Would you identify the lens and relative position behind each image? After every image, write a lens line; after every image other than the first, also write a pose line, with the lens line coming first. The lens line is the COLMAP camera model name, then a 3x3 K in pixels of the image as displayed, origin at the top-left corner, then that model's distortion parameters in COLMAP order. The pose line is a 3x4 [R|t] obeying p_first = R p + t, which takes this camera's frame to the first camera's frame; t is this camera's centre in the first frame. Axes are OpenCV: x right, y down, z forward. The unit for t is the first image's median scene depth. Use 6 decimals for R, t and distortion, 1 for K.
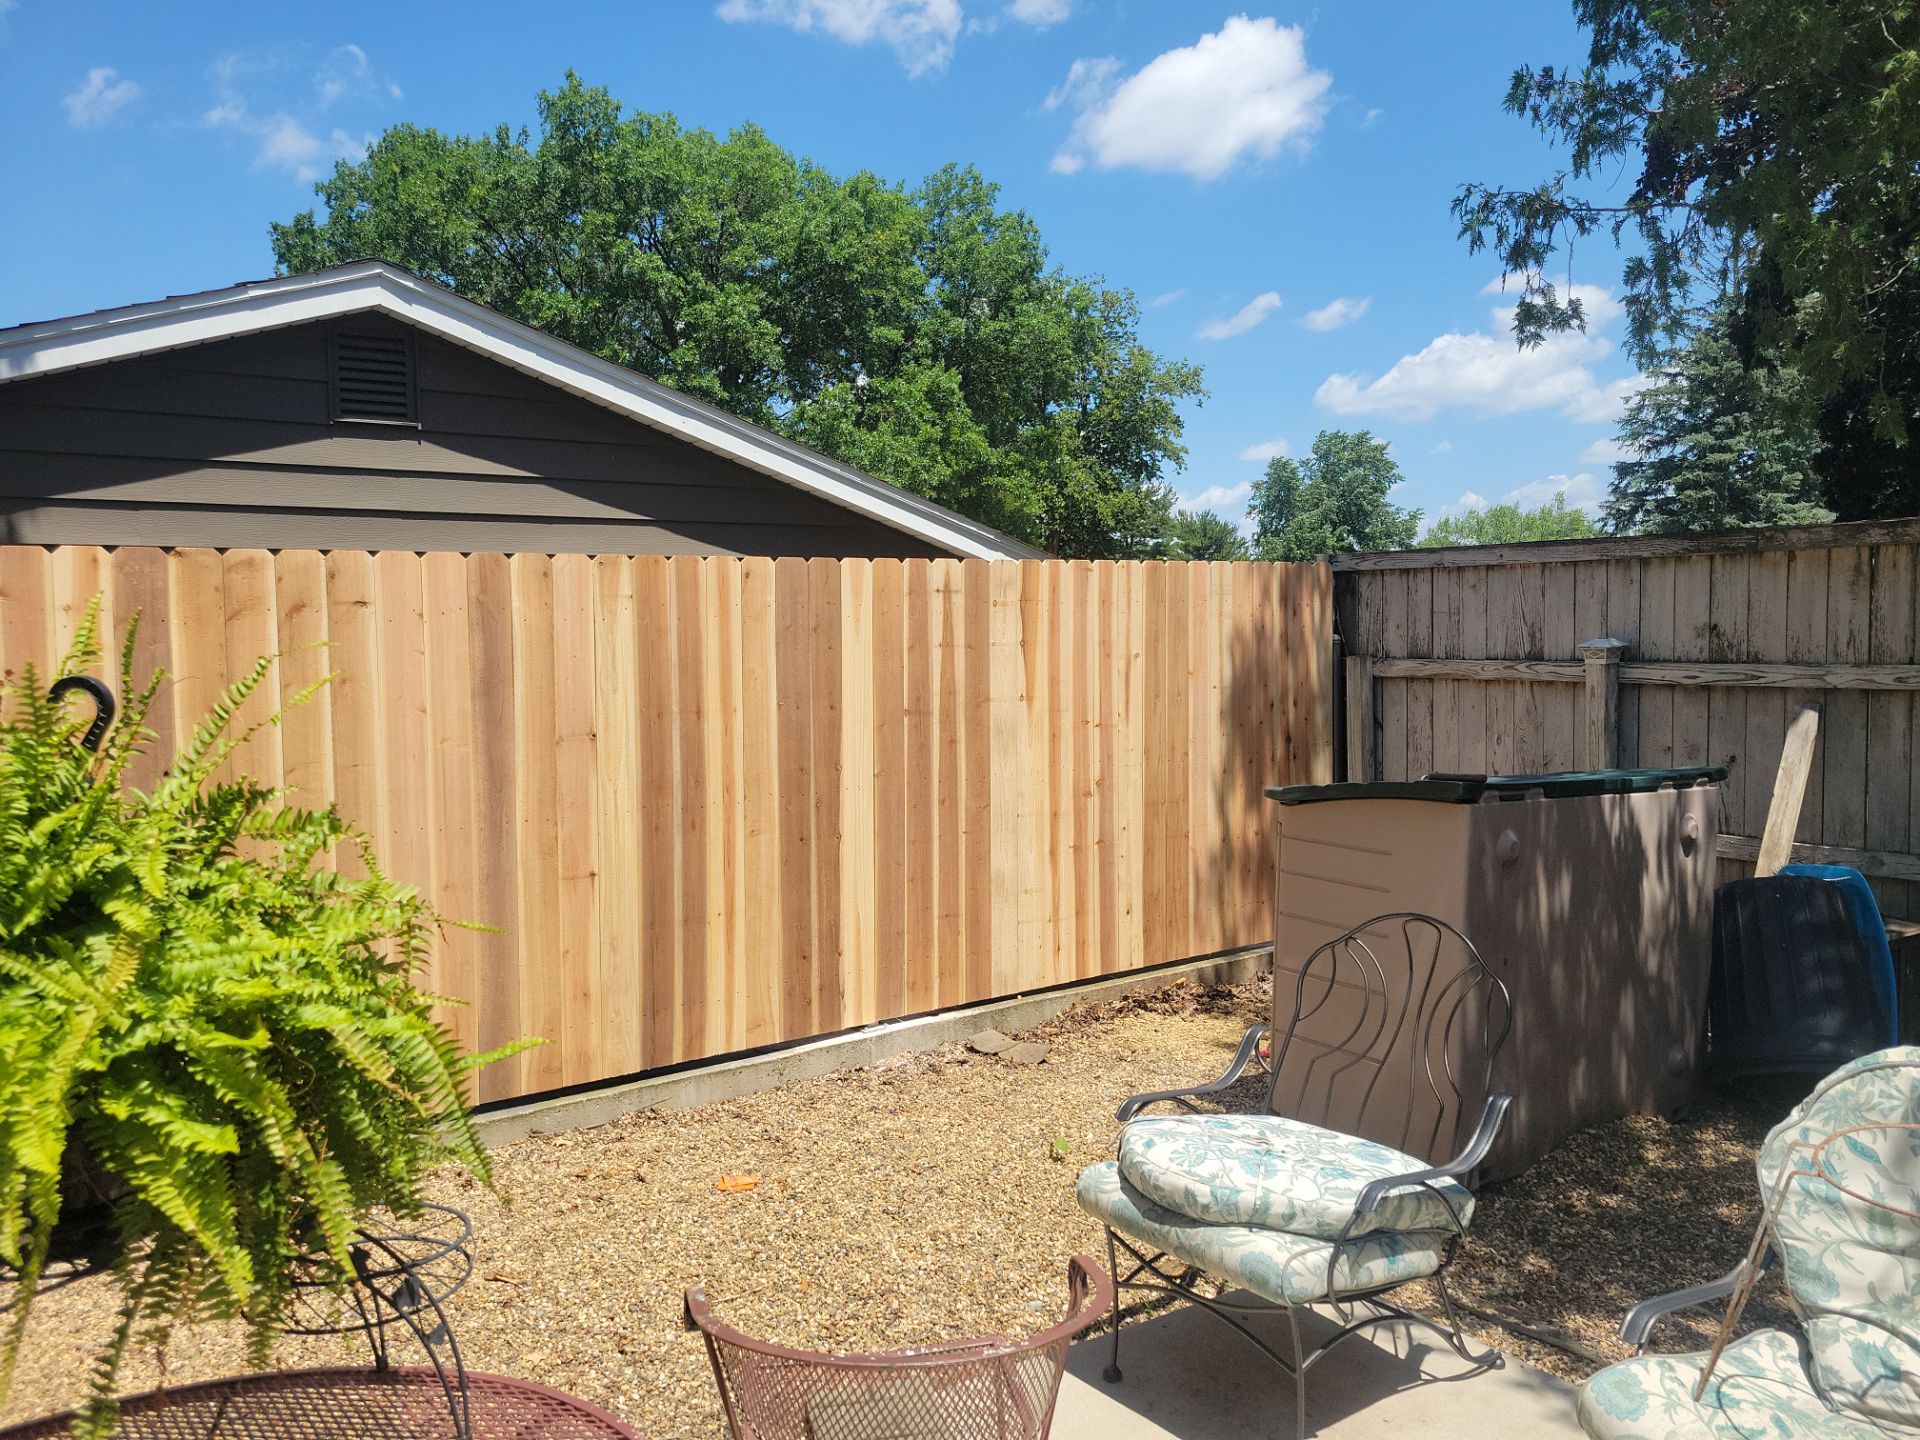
lens RADIAL K [[1436.1, 0, 973.1], [0, 1436.1, 706.6], [0, 0, 1]] dist [0.037489, -0.007632]
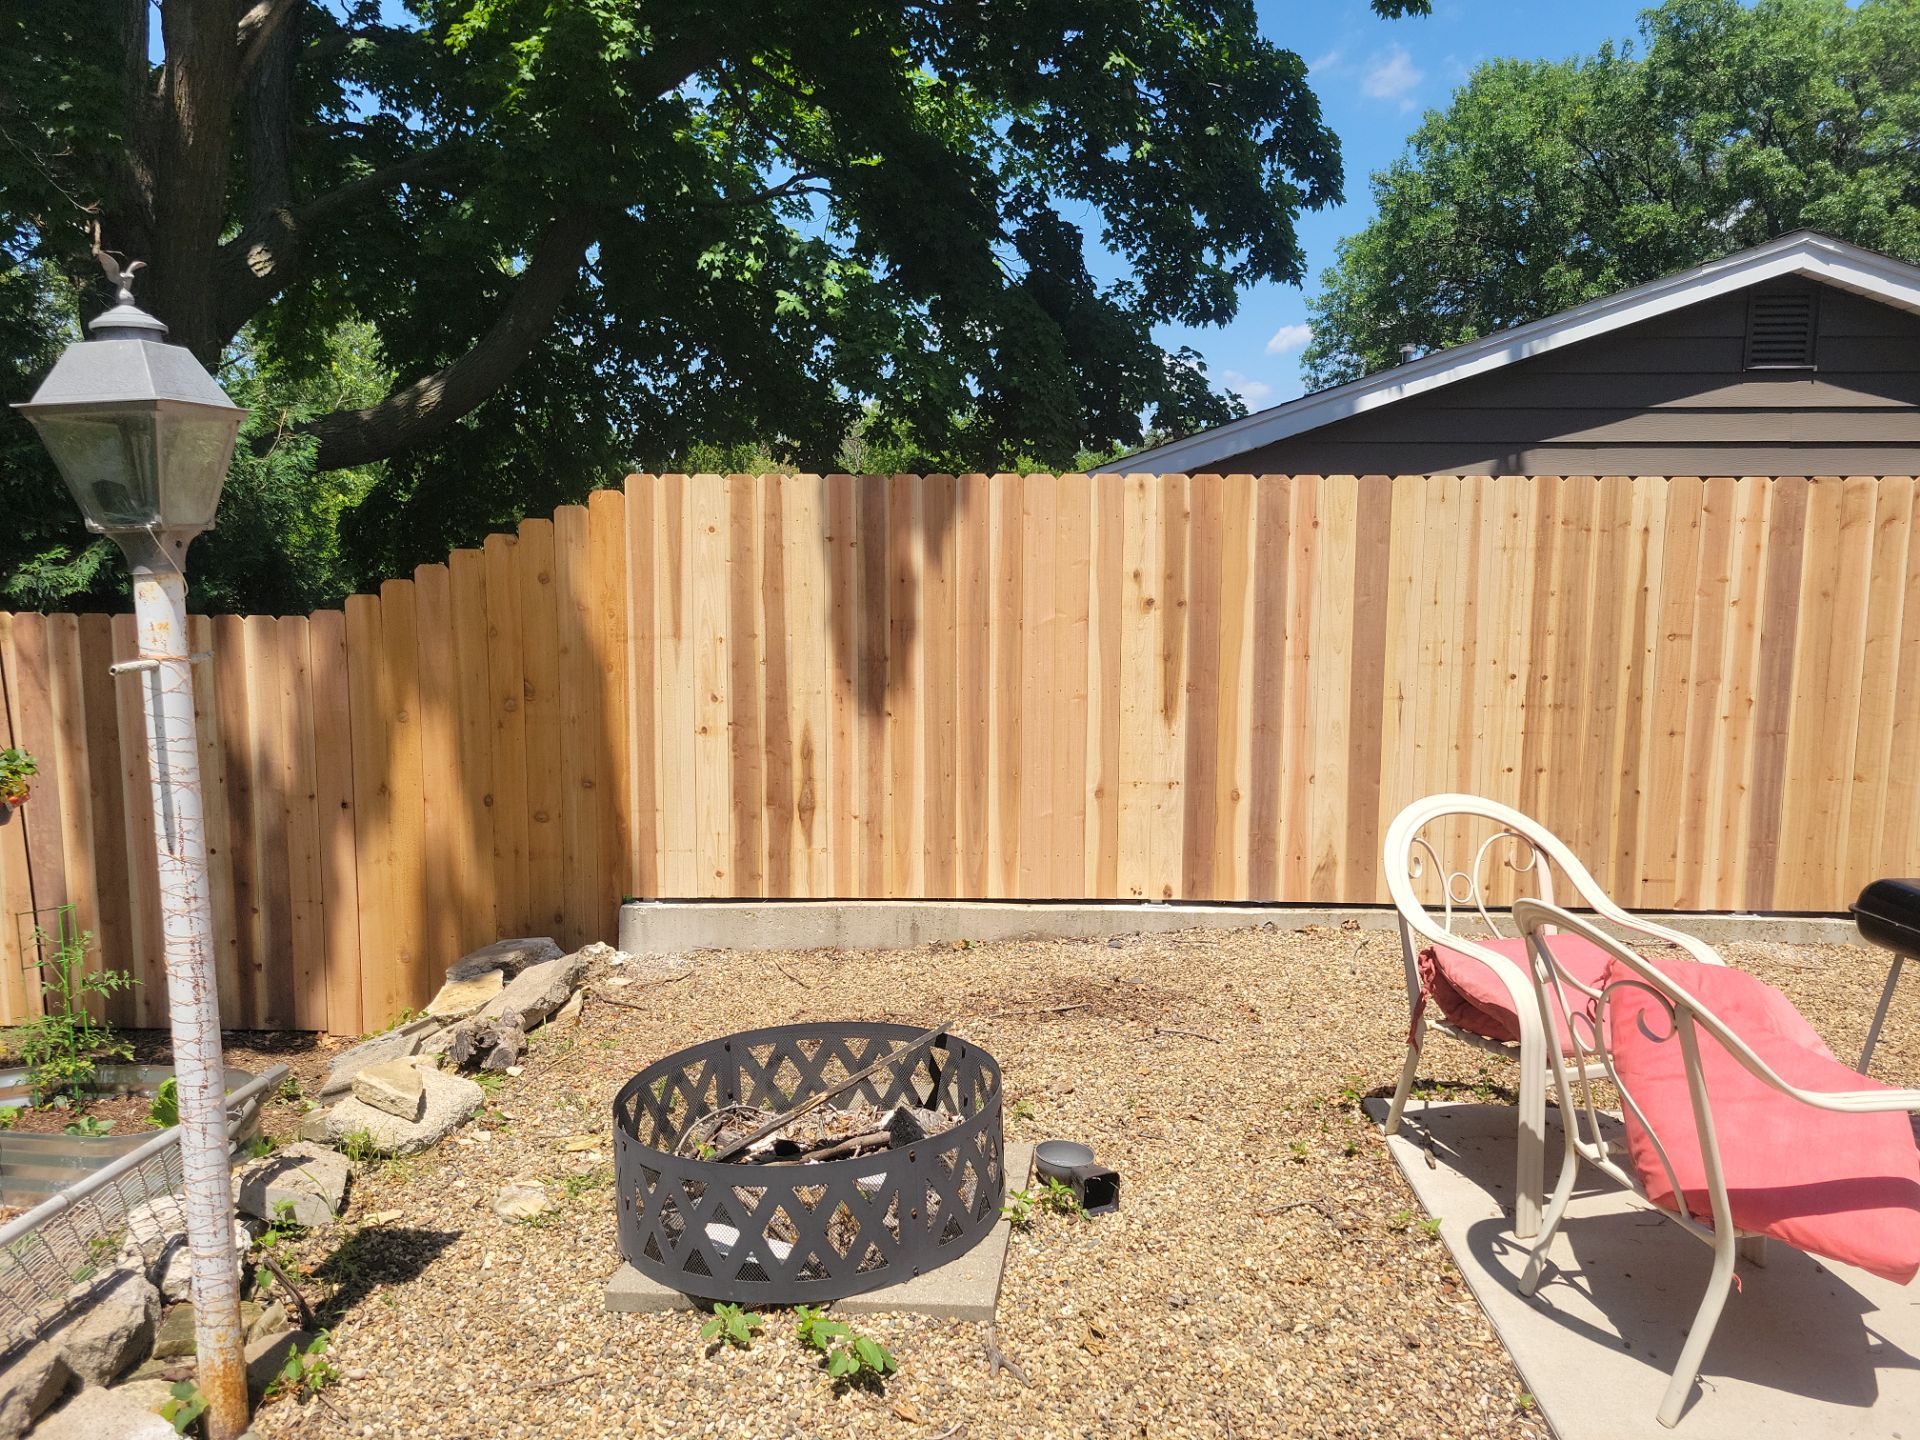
lens RADIAL K [[1431.3, 0, 992.0], [0, 1431.3, 720.2], [0, 0, 1]] dist [0.037794, -0.008634]
pose [[0.803439, 0.088614, -0.588755, -0.235011], [-0.051187, 0.995481, 0.079979, 0.037330], [0.593182, -0.034121, 0.804345, -0.422843]]
